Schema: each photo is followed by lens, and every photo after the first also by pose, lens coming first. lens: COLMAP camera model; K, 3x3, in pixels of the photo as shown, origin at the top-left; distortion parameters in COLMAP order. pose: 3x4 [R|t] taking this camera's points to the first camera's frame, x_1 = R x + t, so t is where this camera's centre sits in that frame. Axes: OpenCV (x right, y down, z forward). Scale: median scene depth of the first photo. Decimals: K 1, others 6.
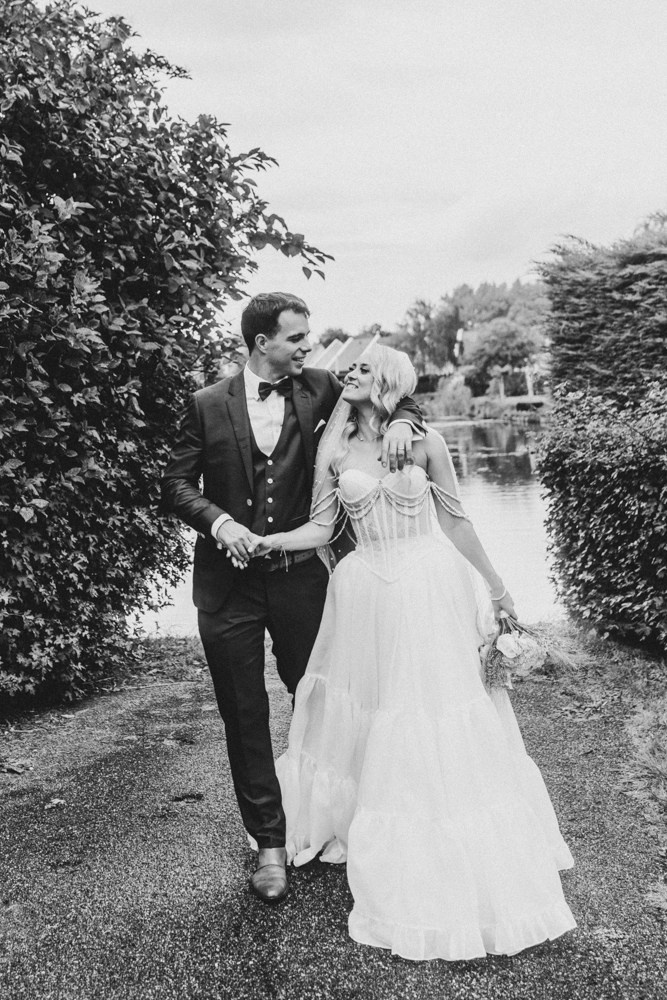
lens RADIAL K [[978.2, 0, 278.9], [0, 978.2, 399.8], [0, 0, 1]] dist [-0.001306, -0.000174]
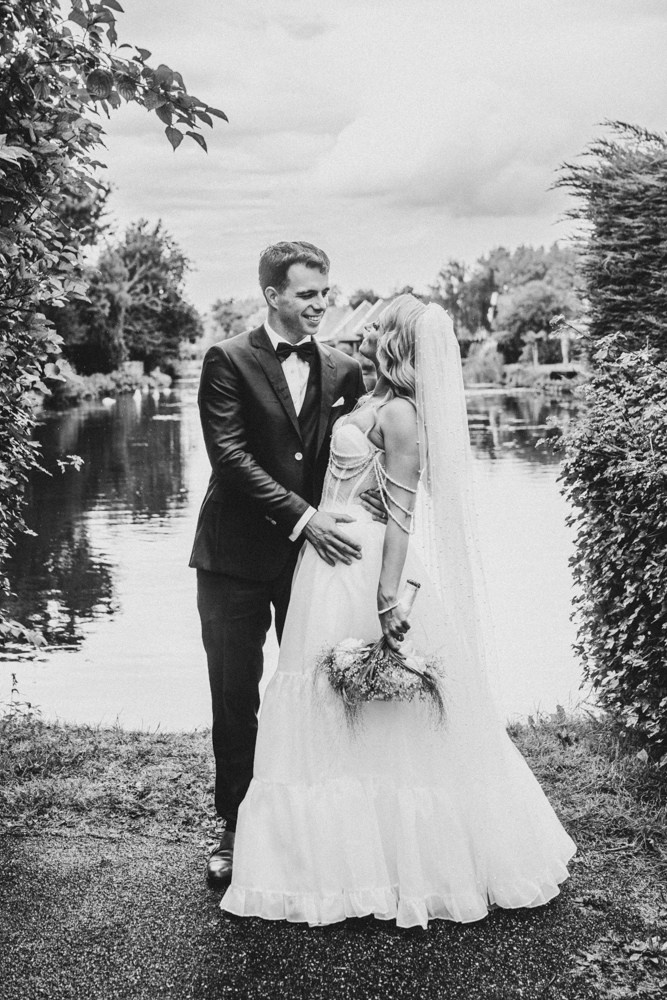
lens RADIAL K [[990.3, 0, 318.9], [0, 990.3, 409.7], [0, 0, 1]] dist [-0.056021, 0.005910]
pose [[0.999787, 0.019315, 0.007244, 0.089007], [-0.019633, 0.998716, 0.046701, 0.001362], [-0.006333, -0.046833, 0.998883, 0.321163]]
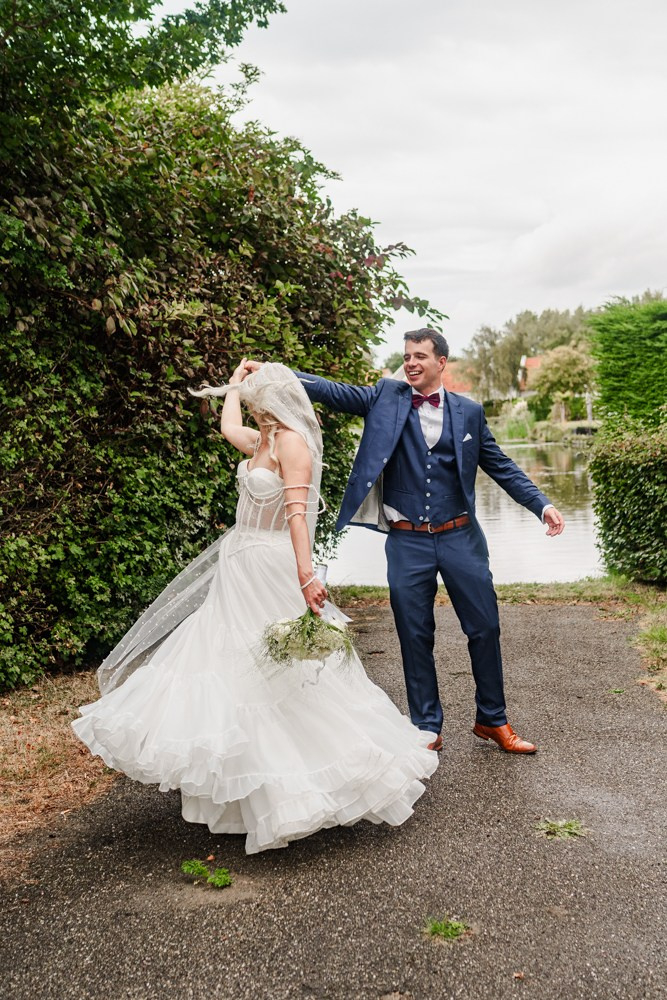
lens RADIAL K [[980.0, 0, 387.1], [0, 980.0, 484.7], [0, 0, 1]] dist [0.006811, 0.003108]
pose [[0.998846, 0.003891, 0.047860, -0.080508], [-0.006847, 0.998068, 0.061751, 0.008887], [-0.047527, -0.062008, 0.996943, -0.342533]]
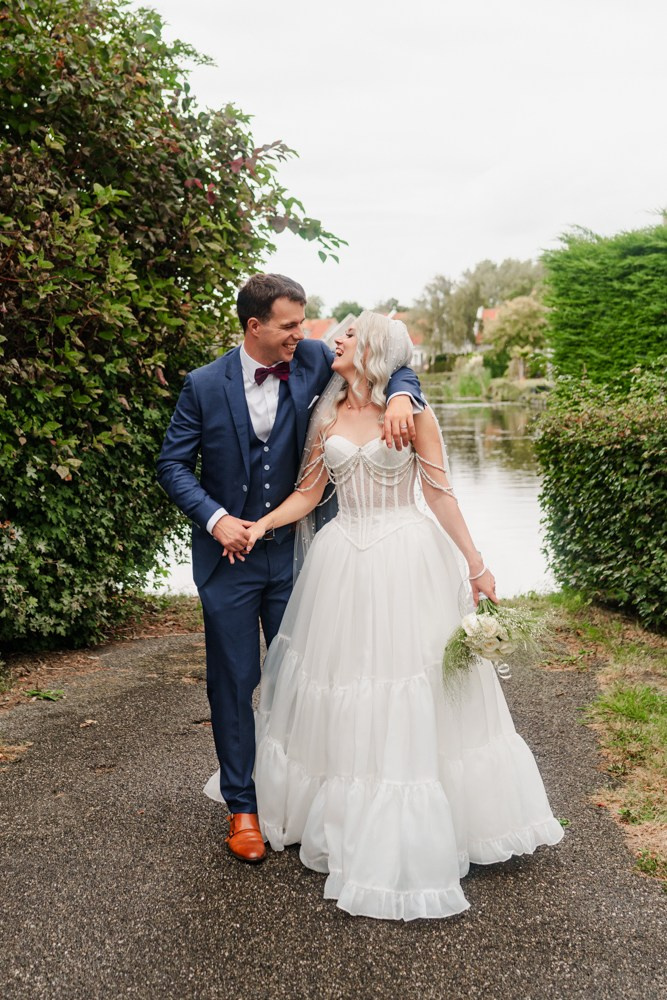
lens RADIAL K [[1034.5, 0, 298.0], [0, 1034.5, 403.6], [0, 0, 1]] dist [-0.002939, -0.002175]
pose [[0.999572, 0.027508, 0.009968, -0.003796], [-0.027766, 0.999255, 0.026796, 0.000646], [-0.009224, -0.027061, 0.999591, -0.103945]]
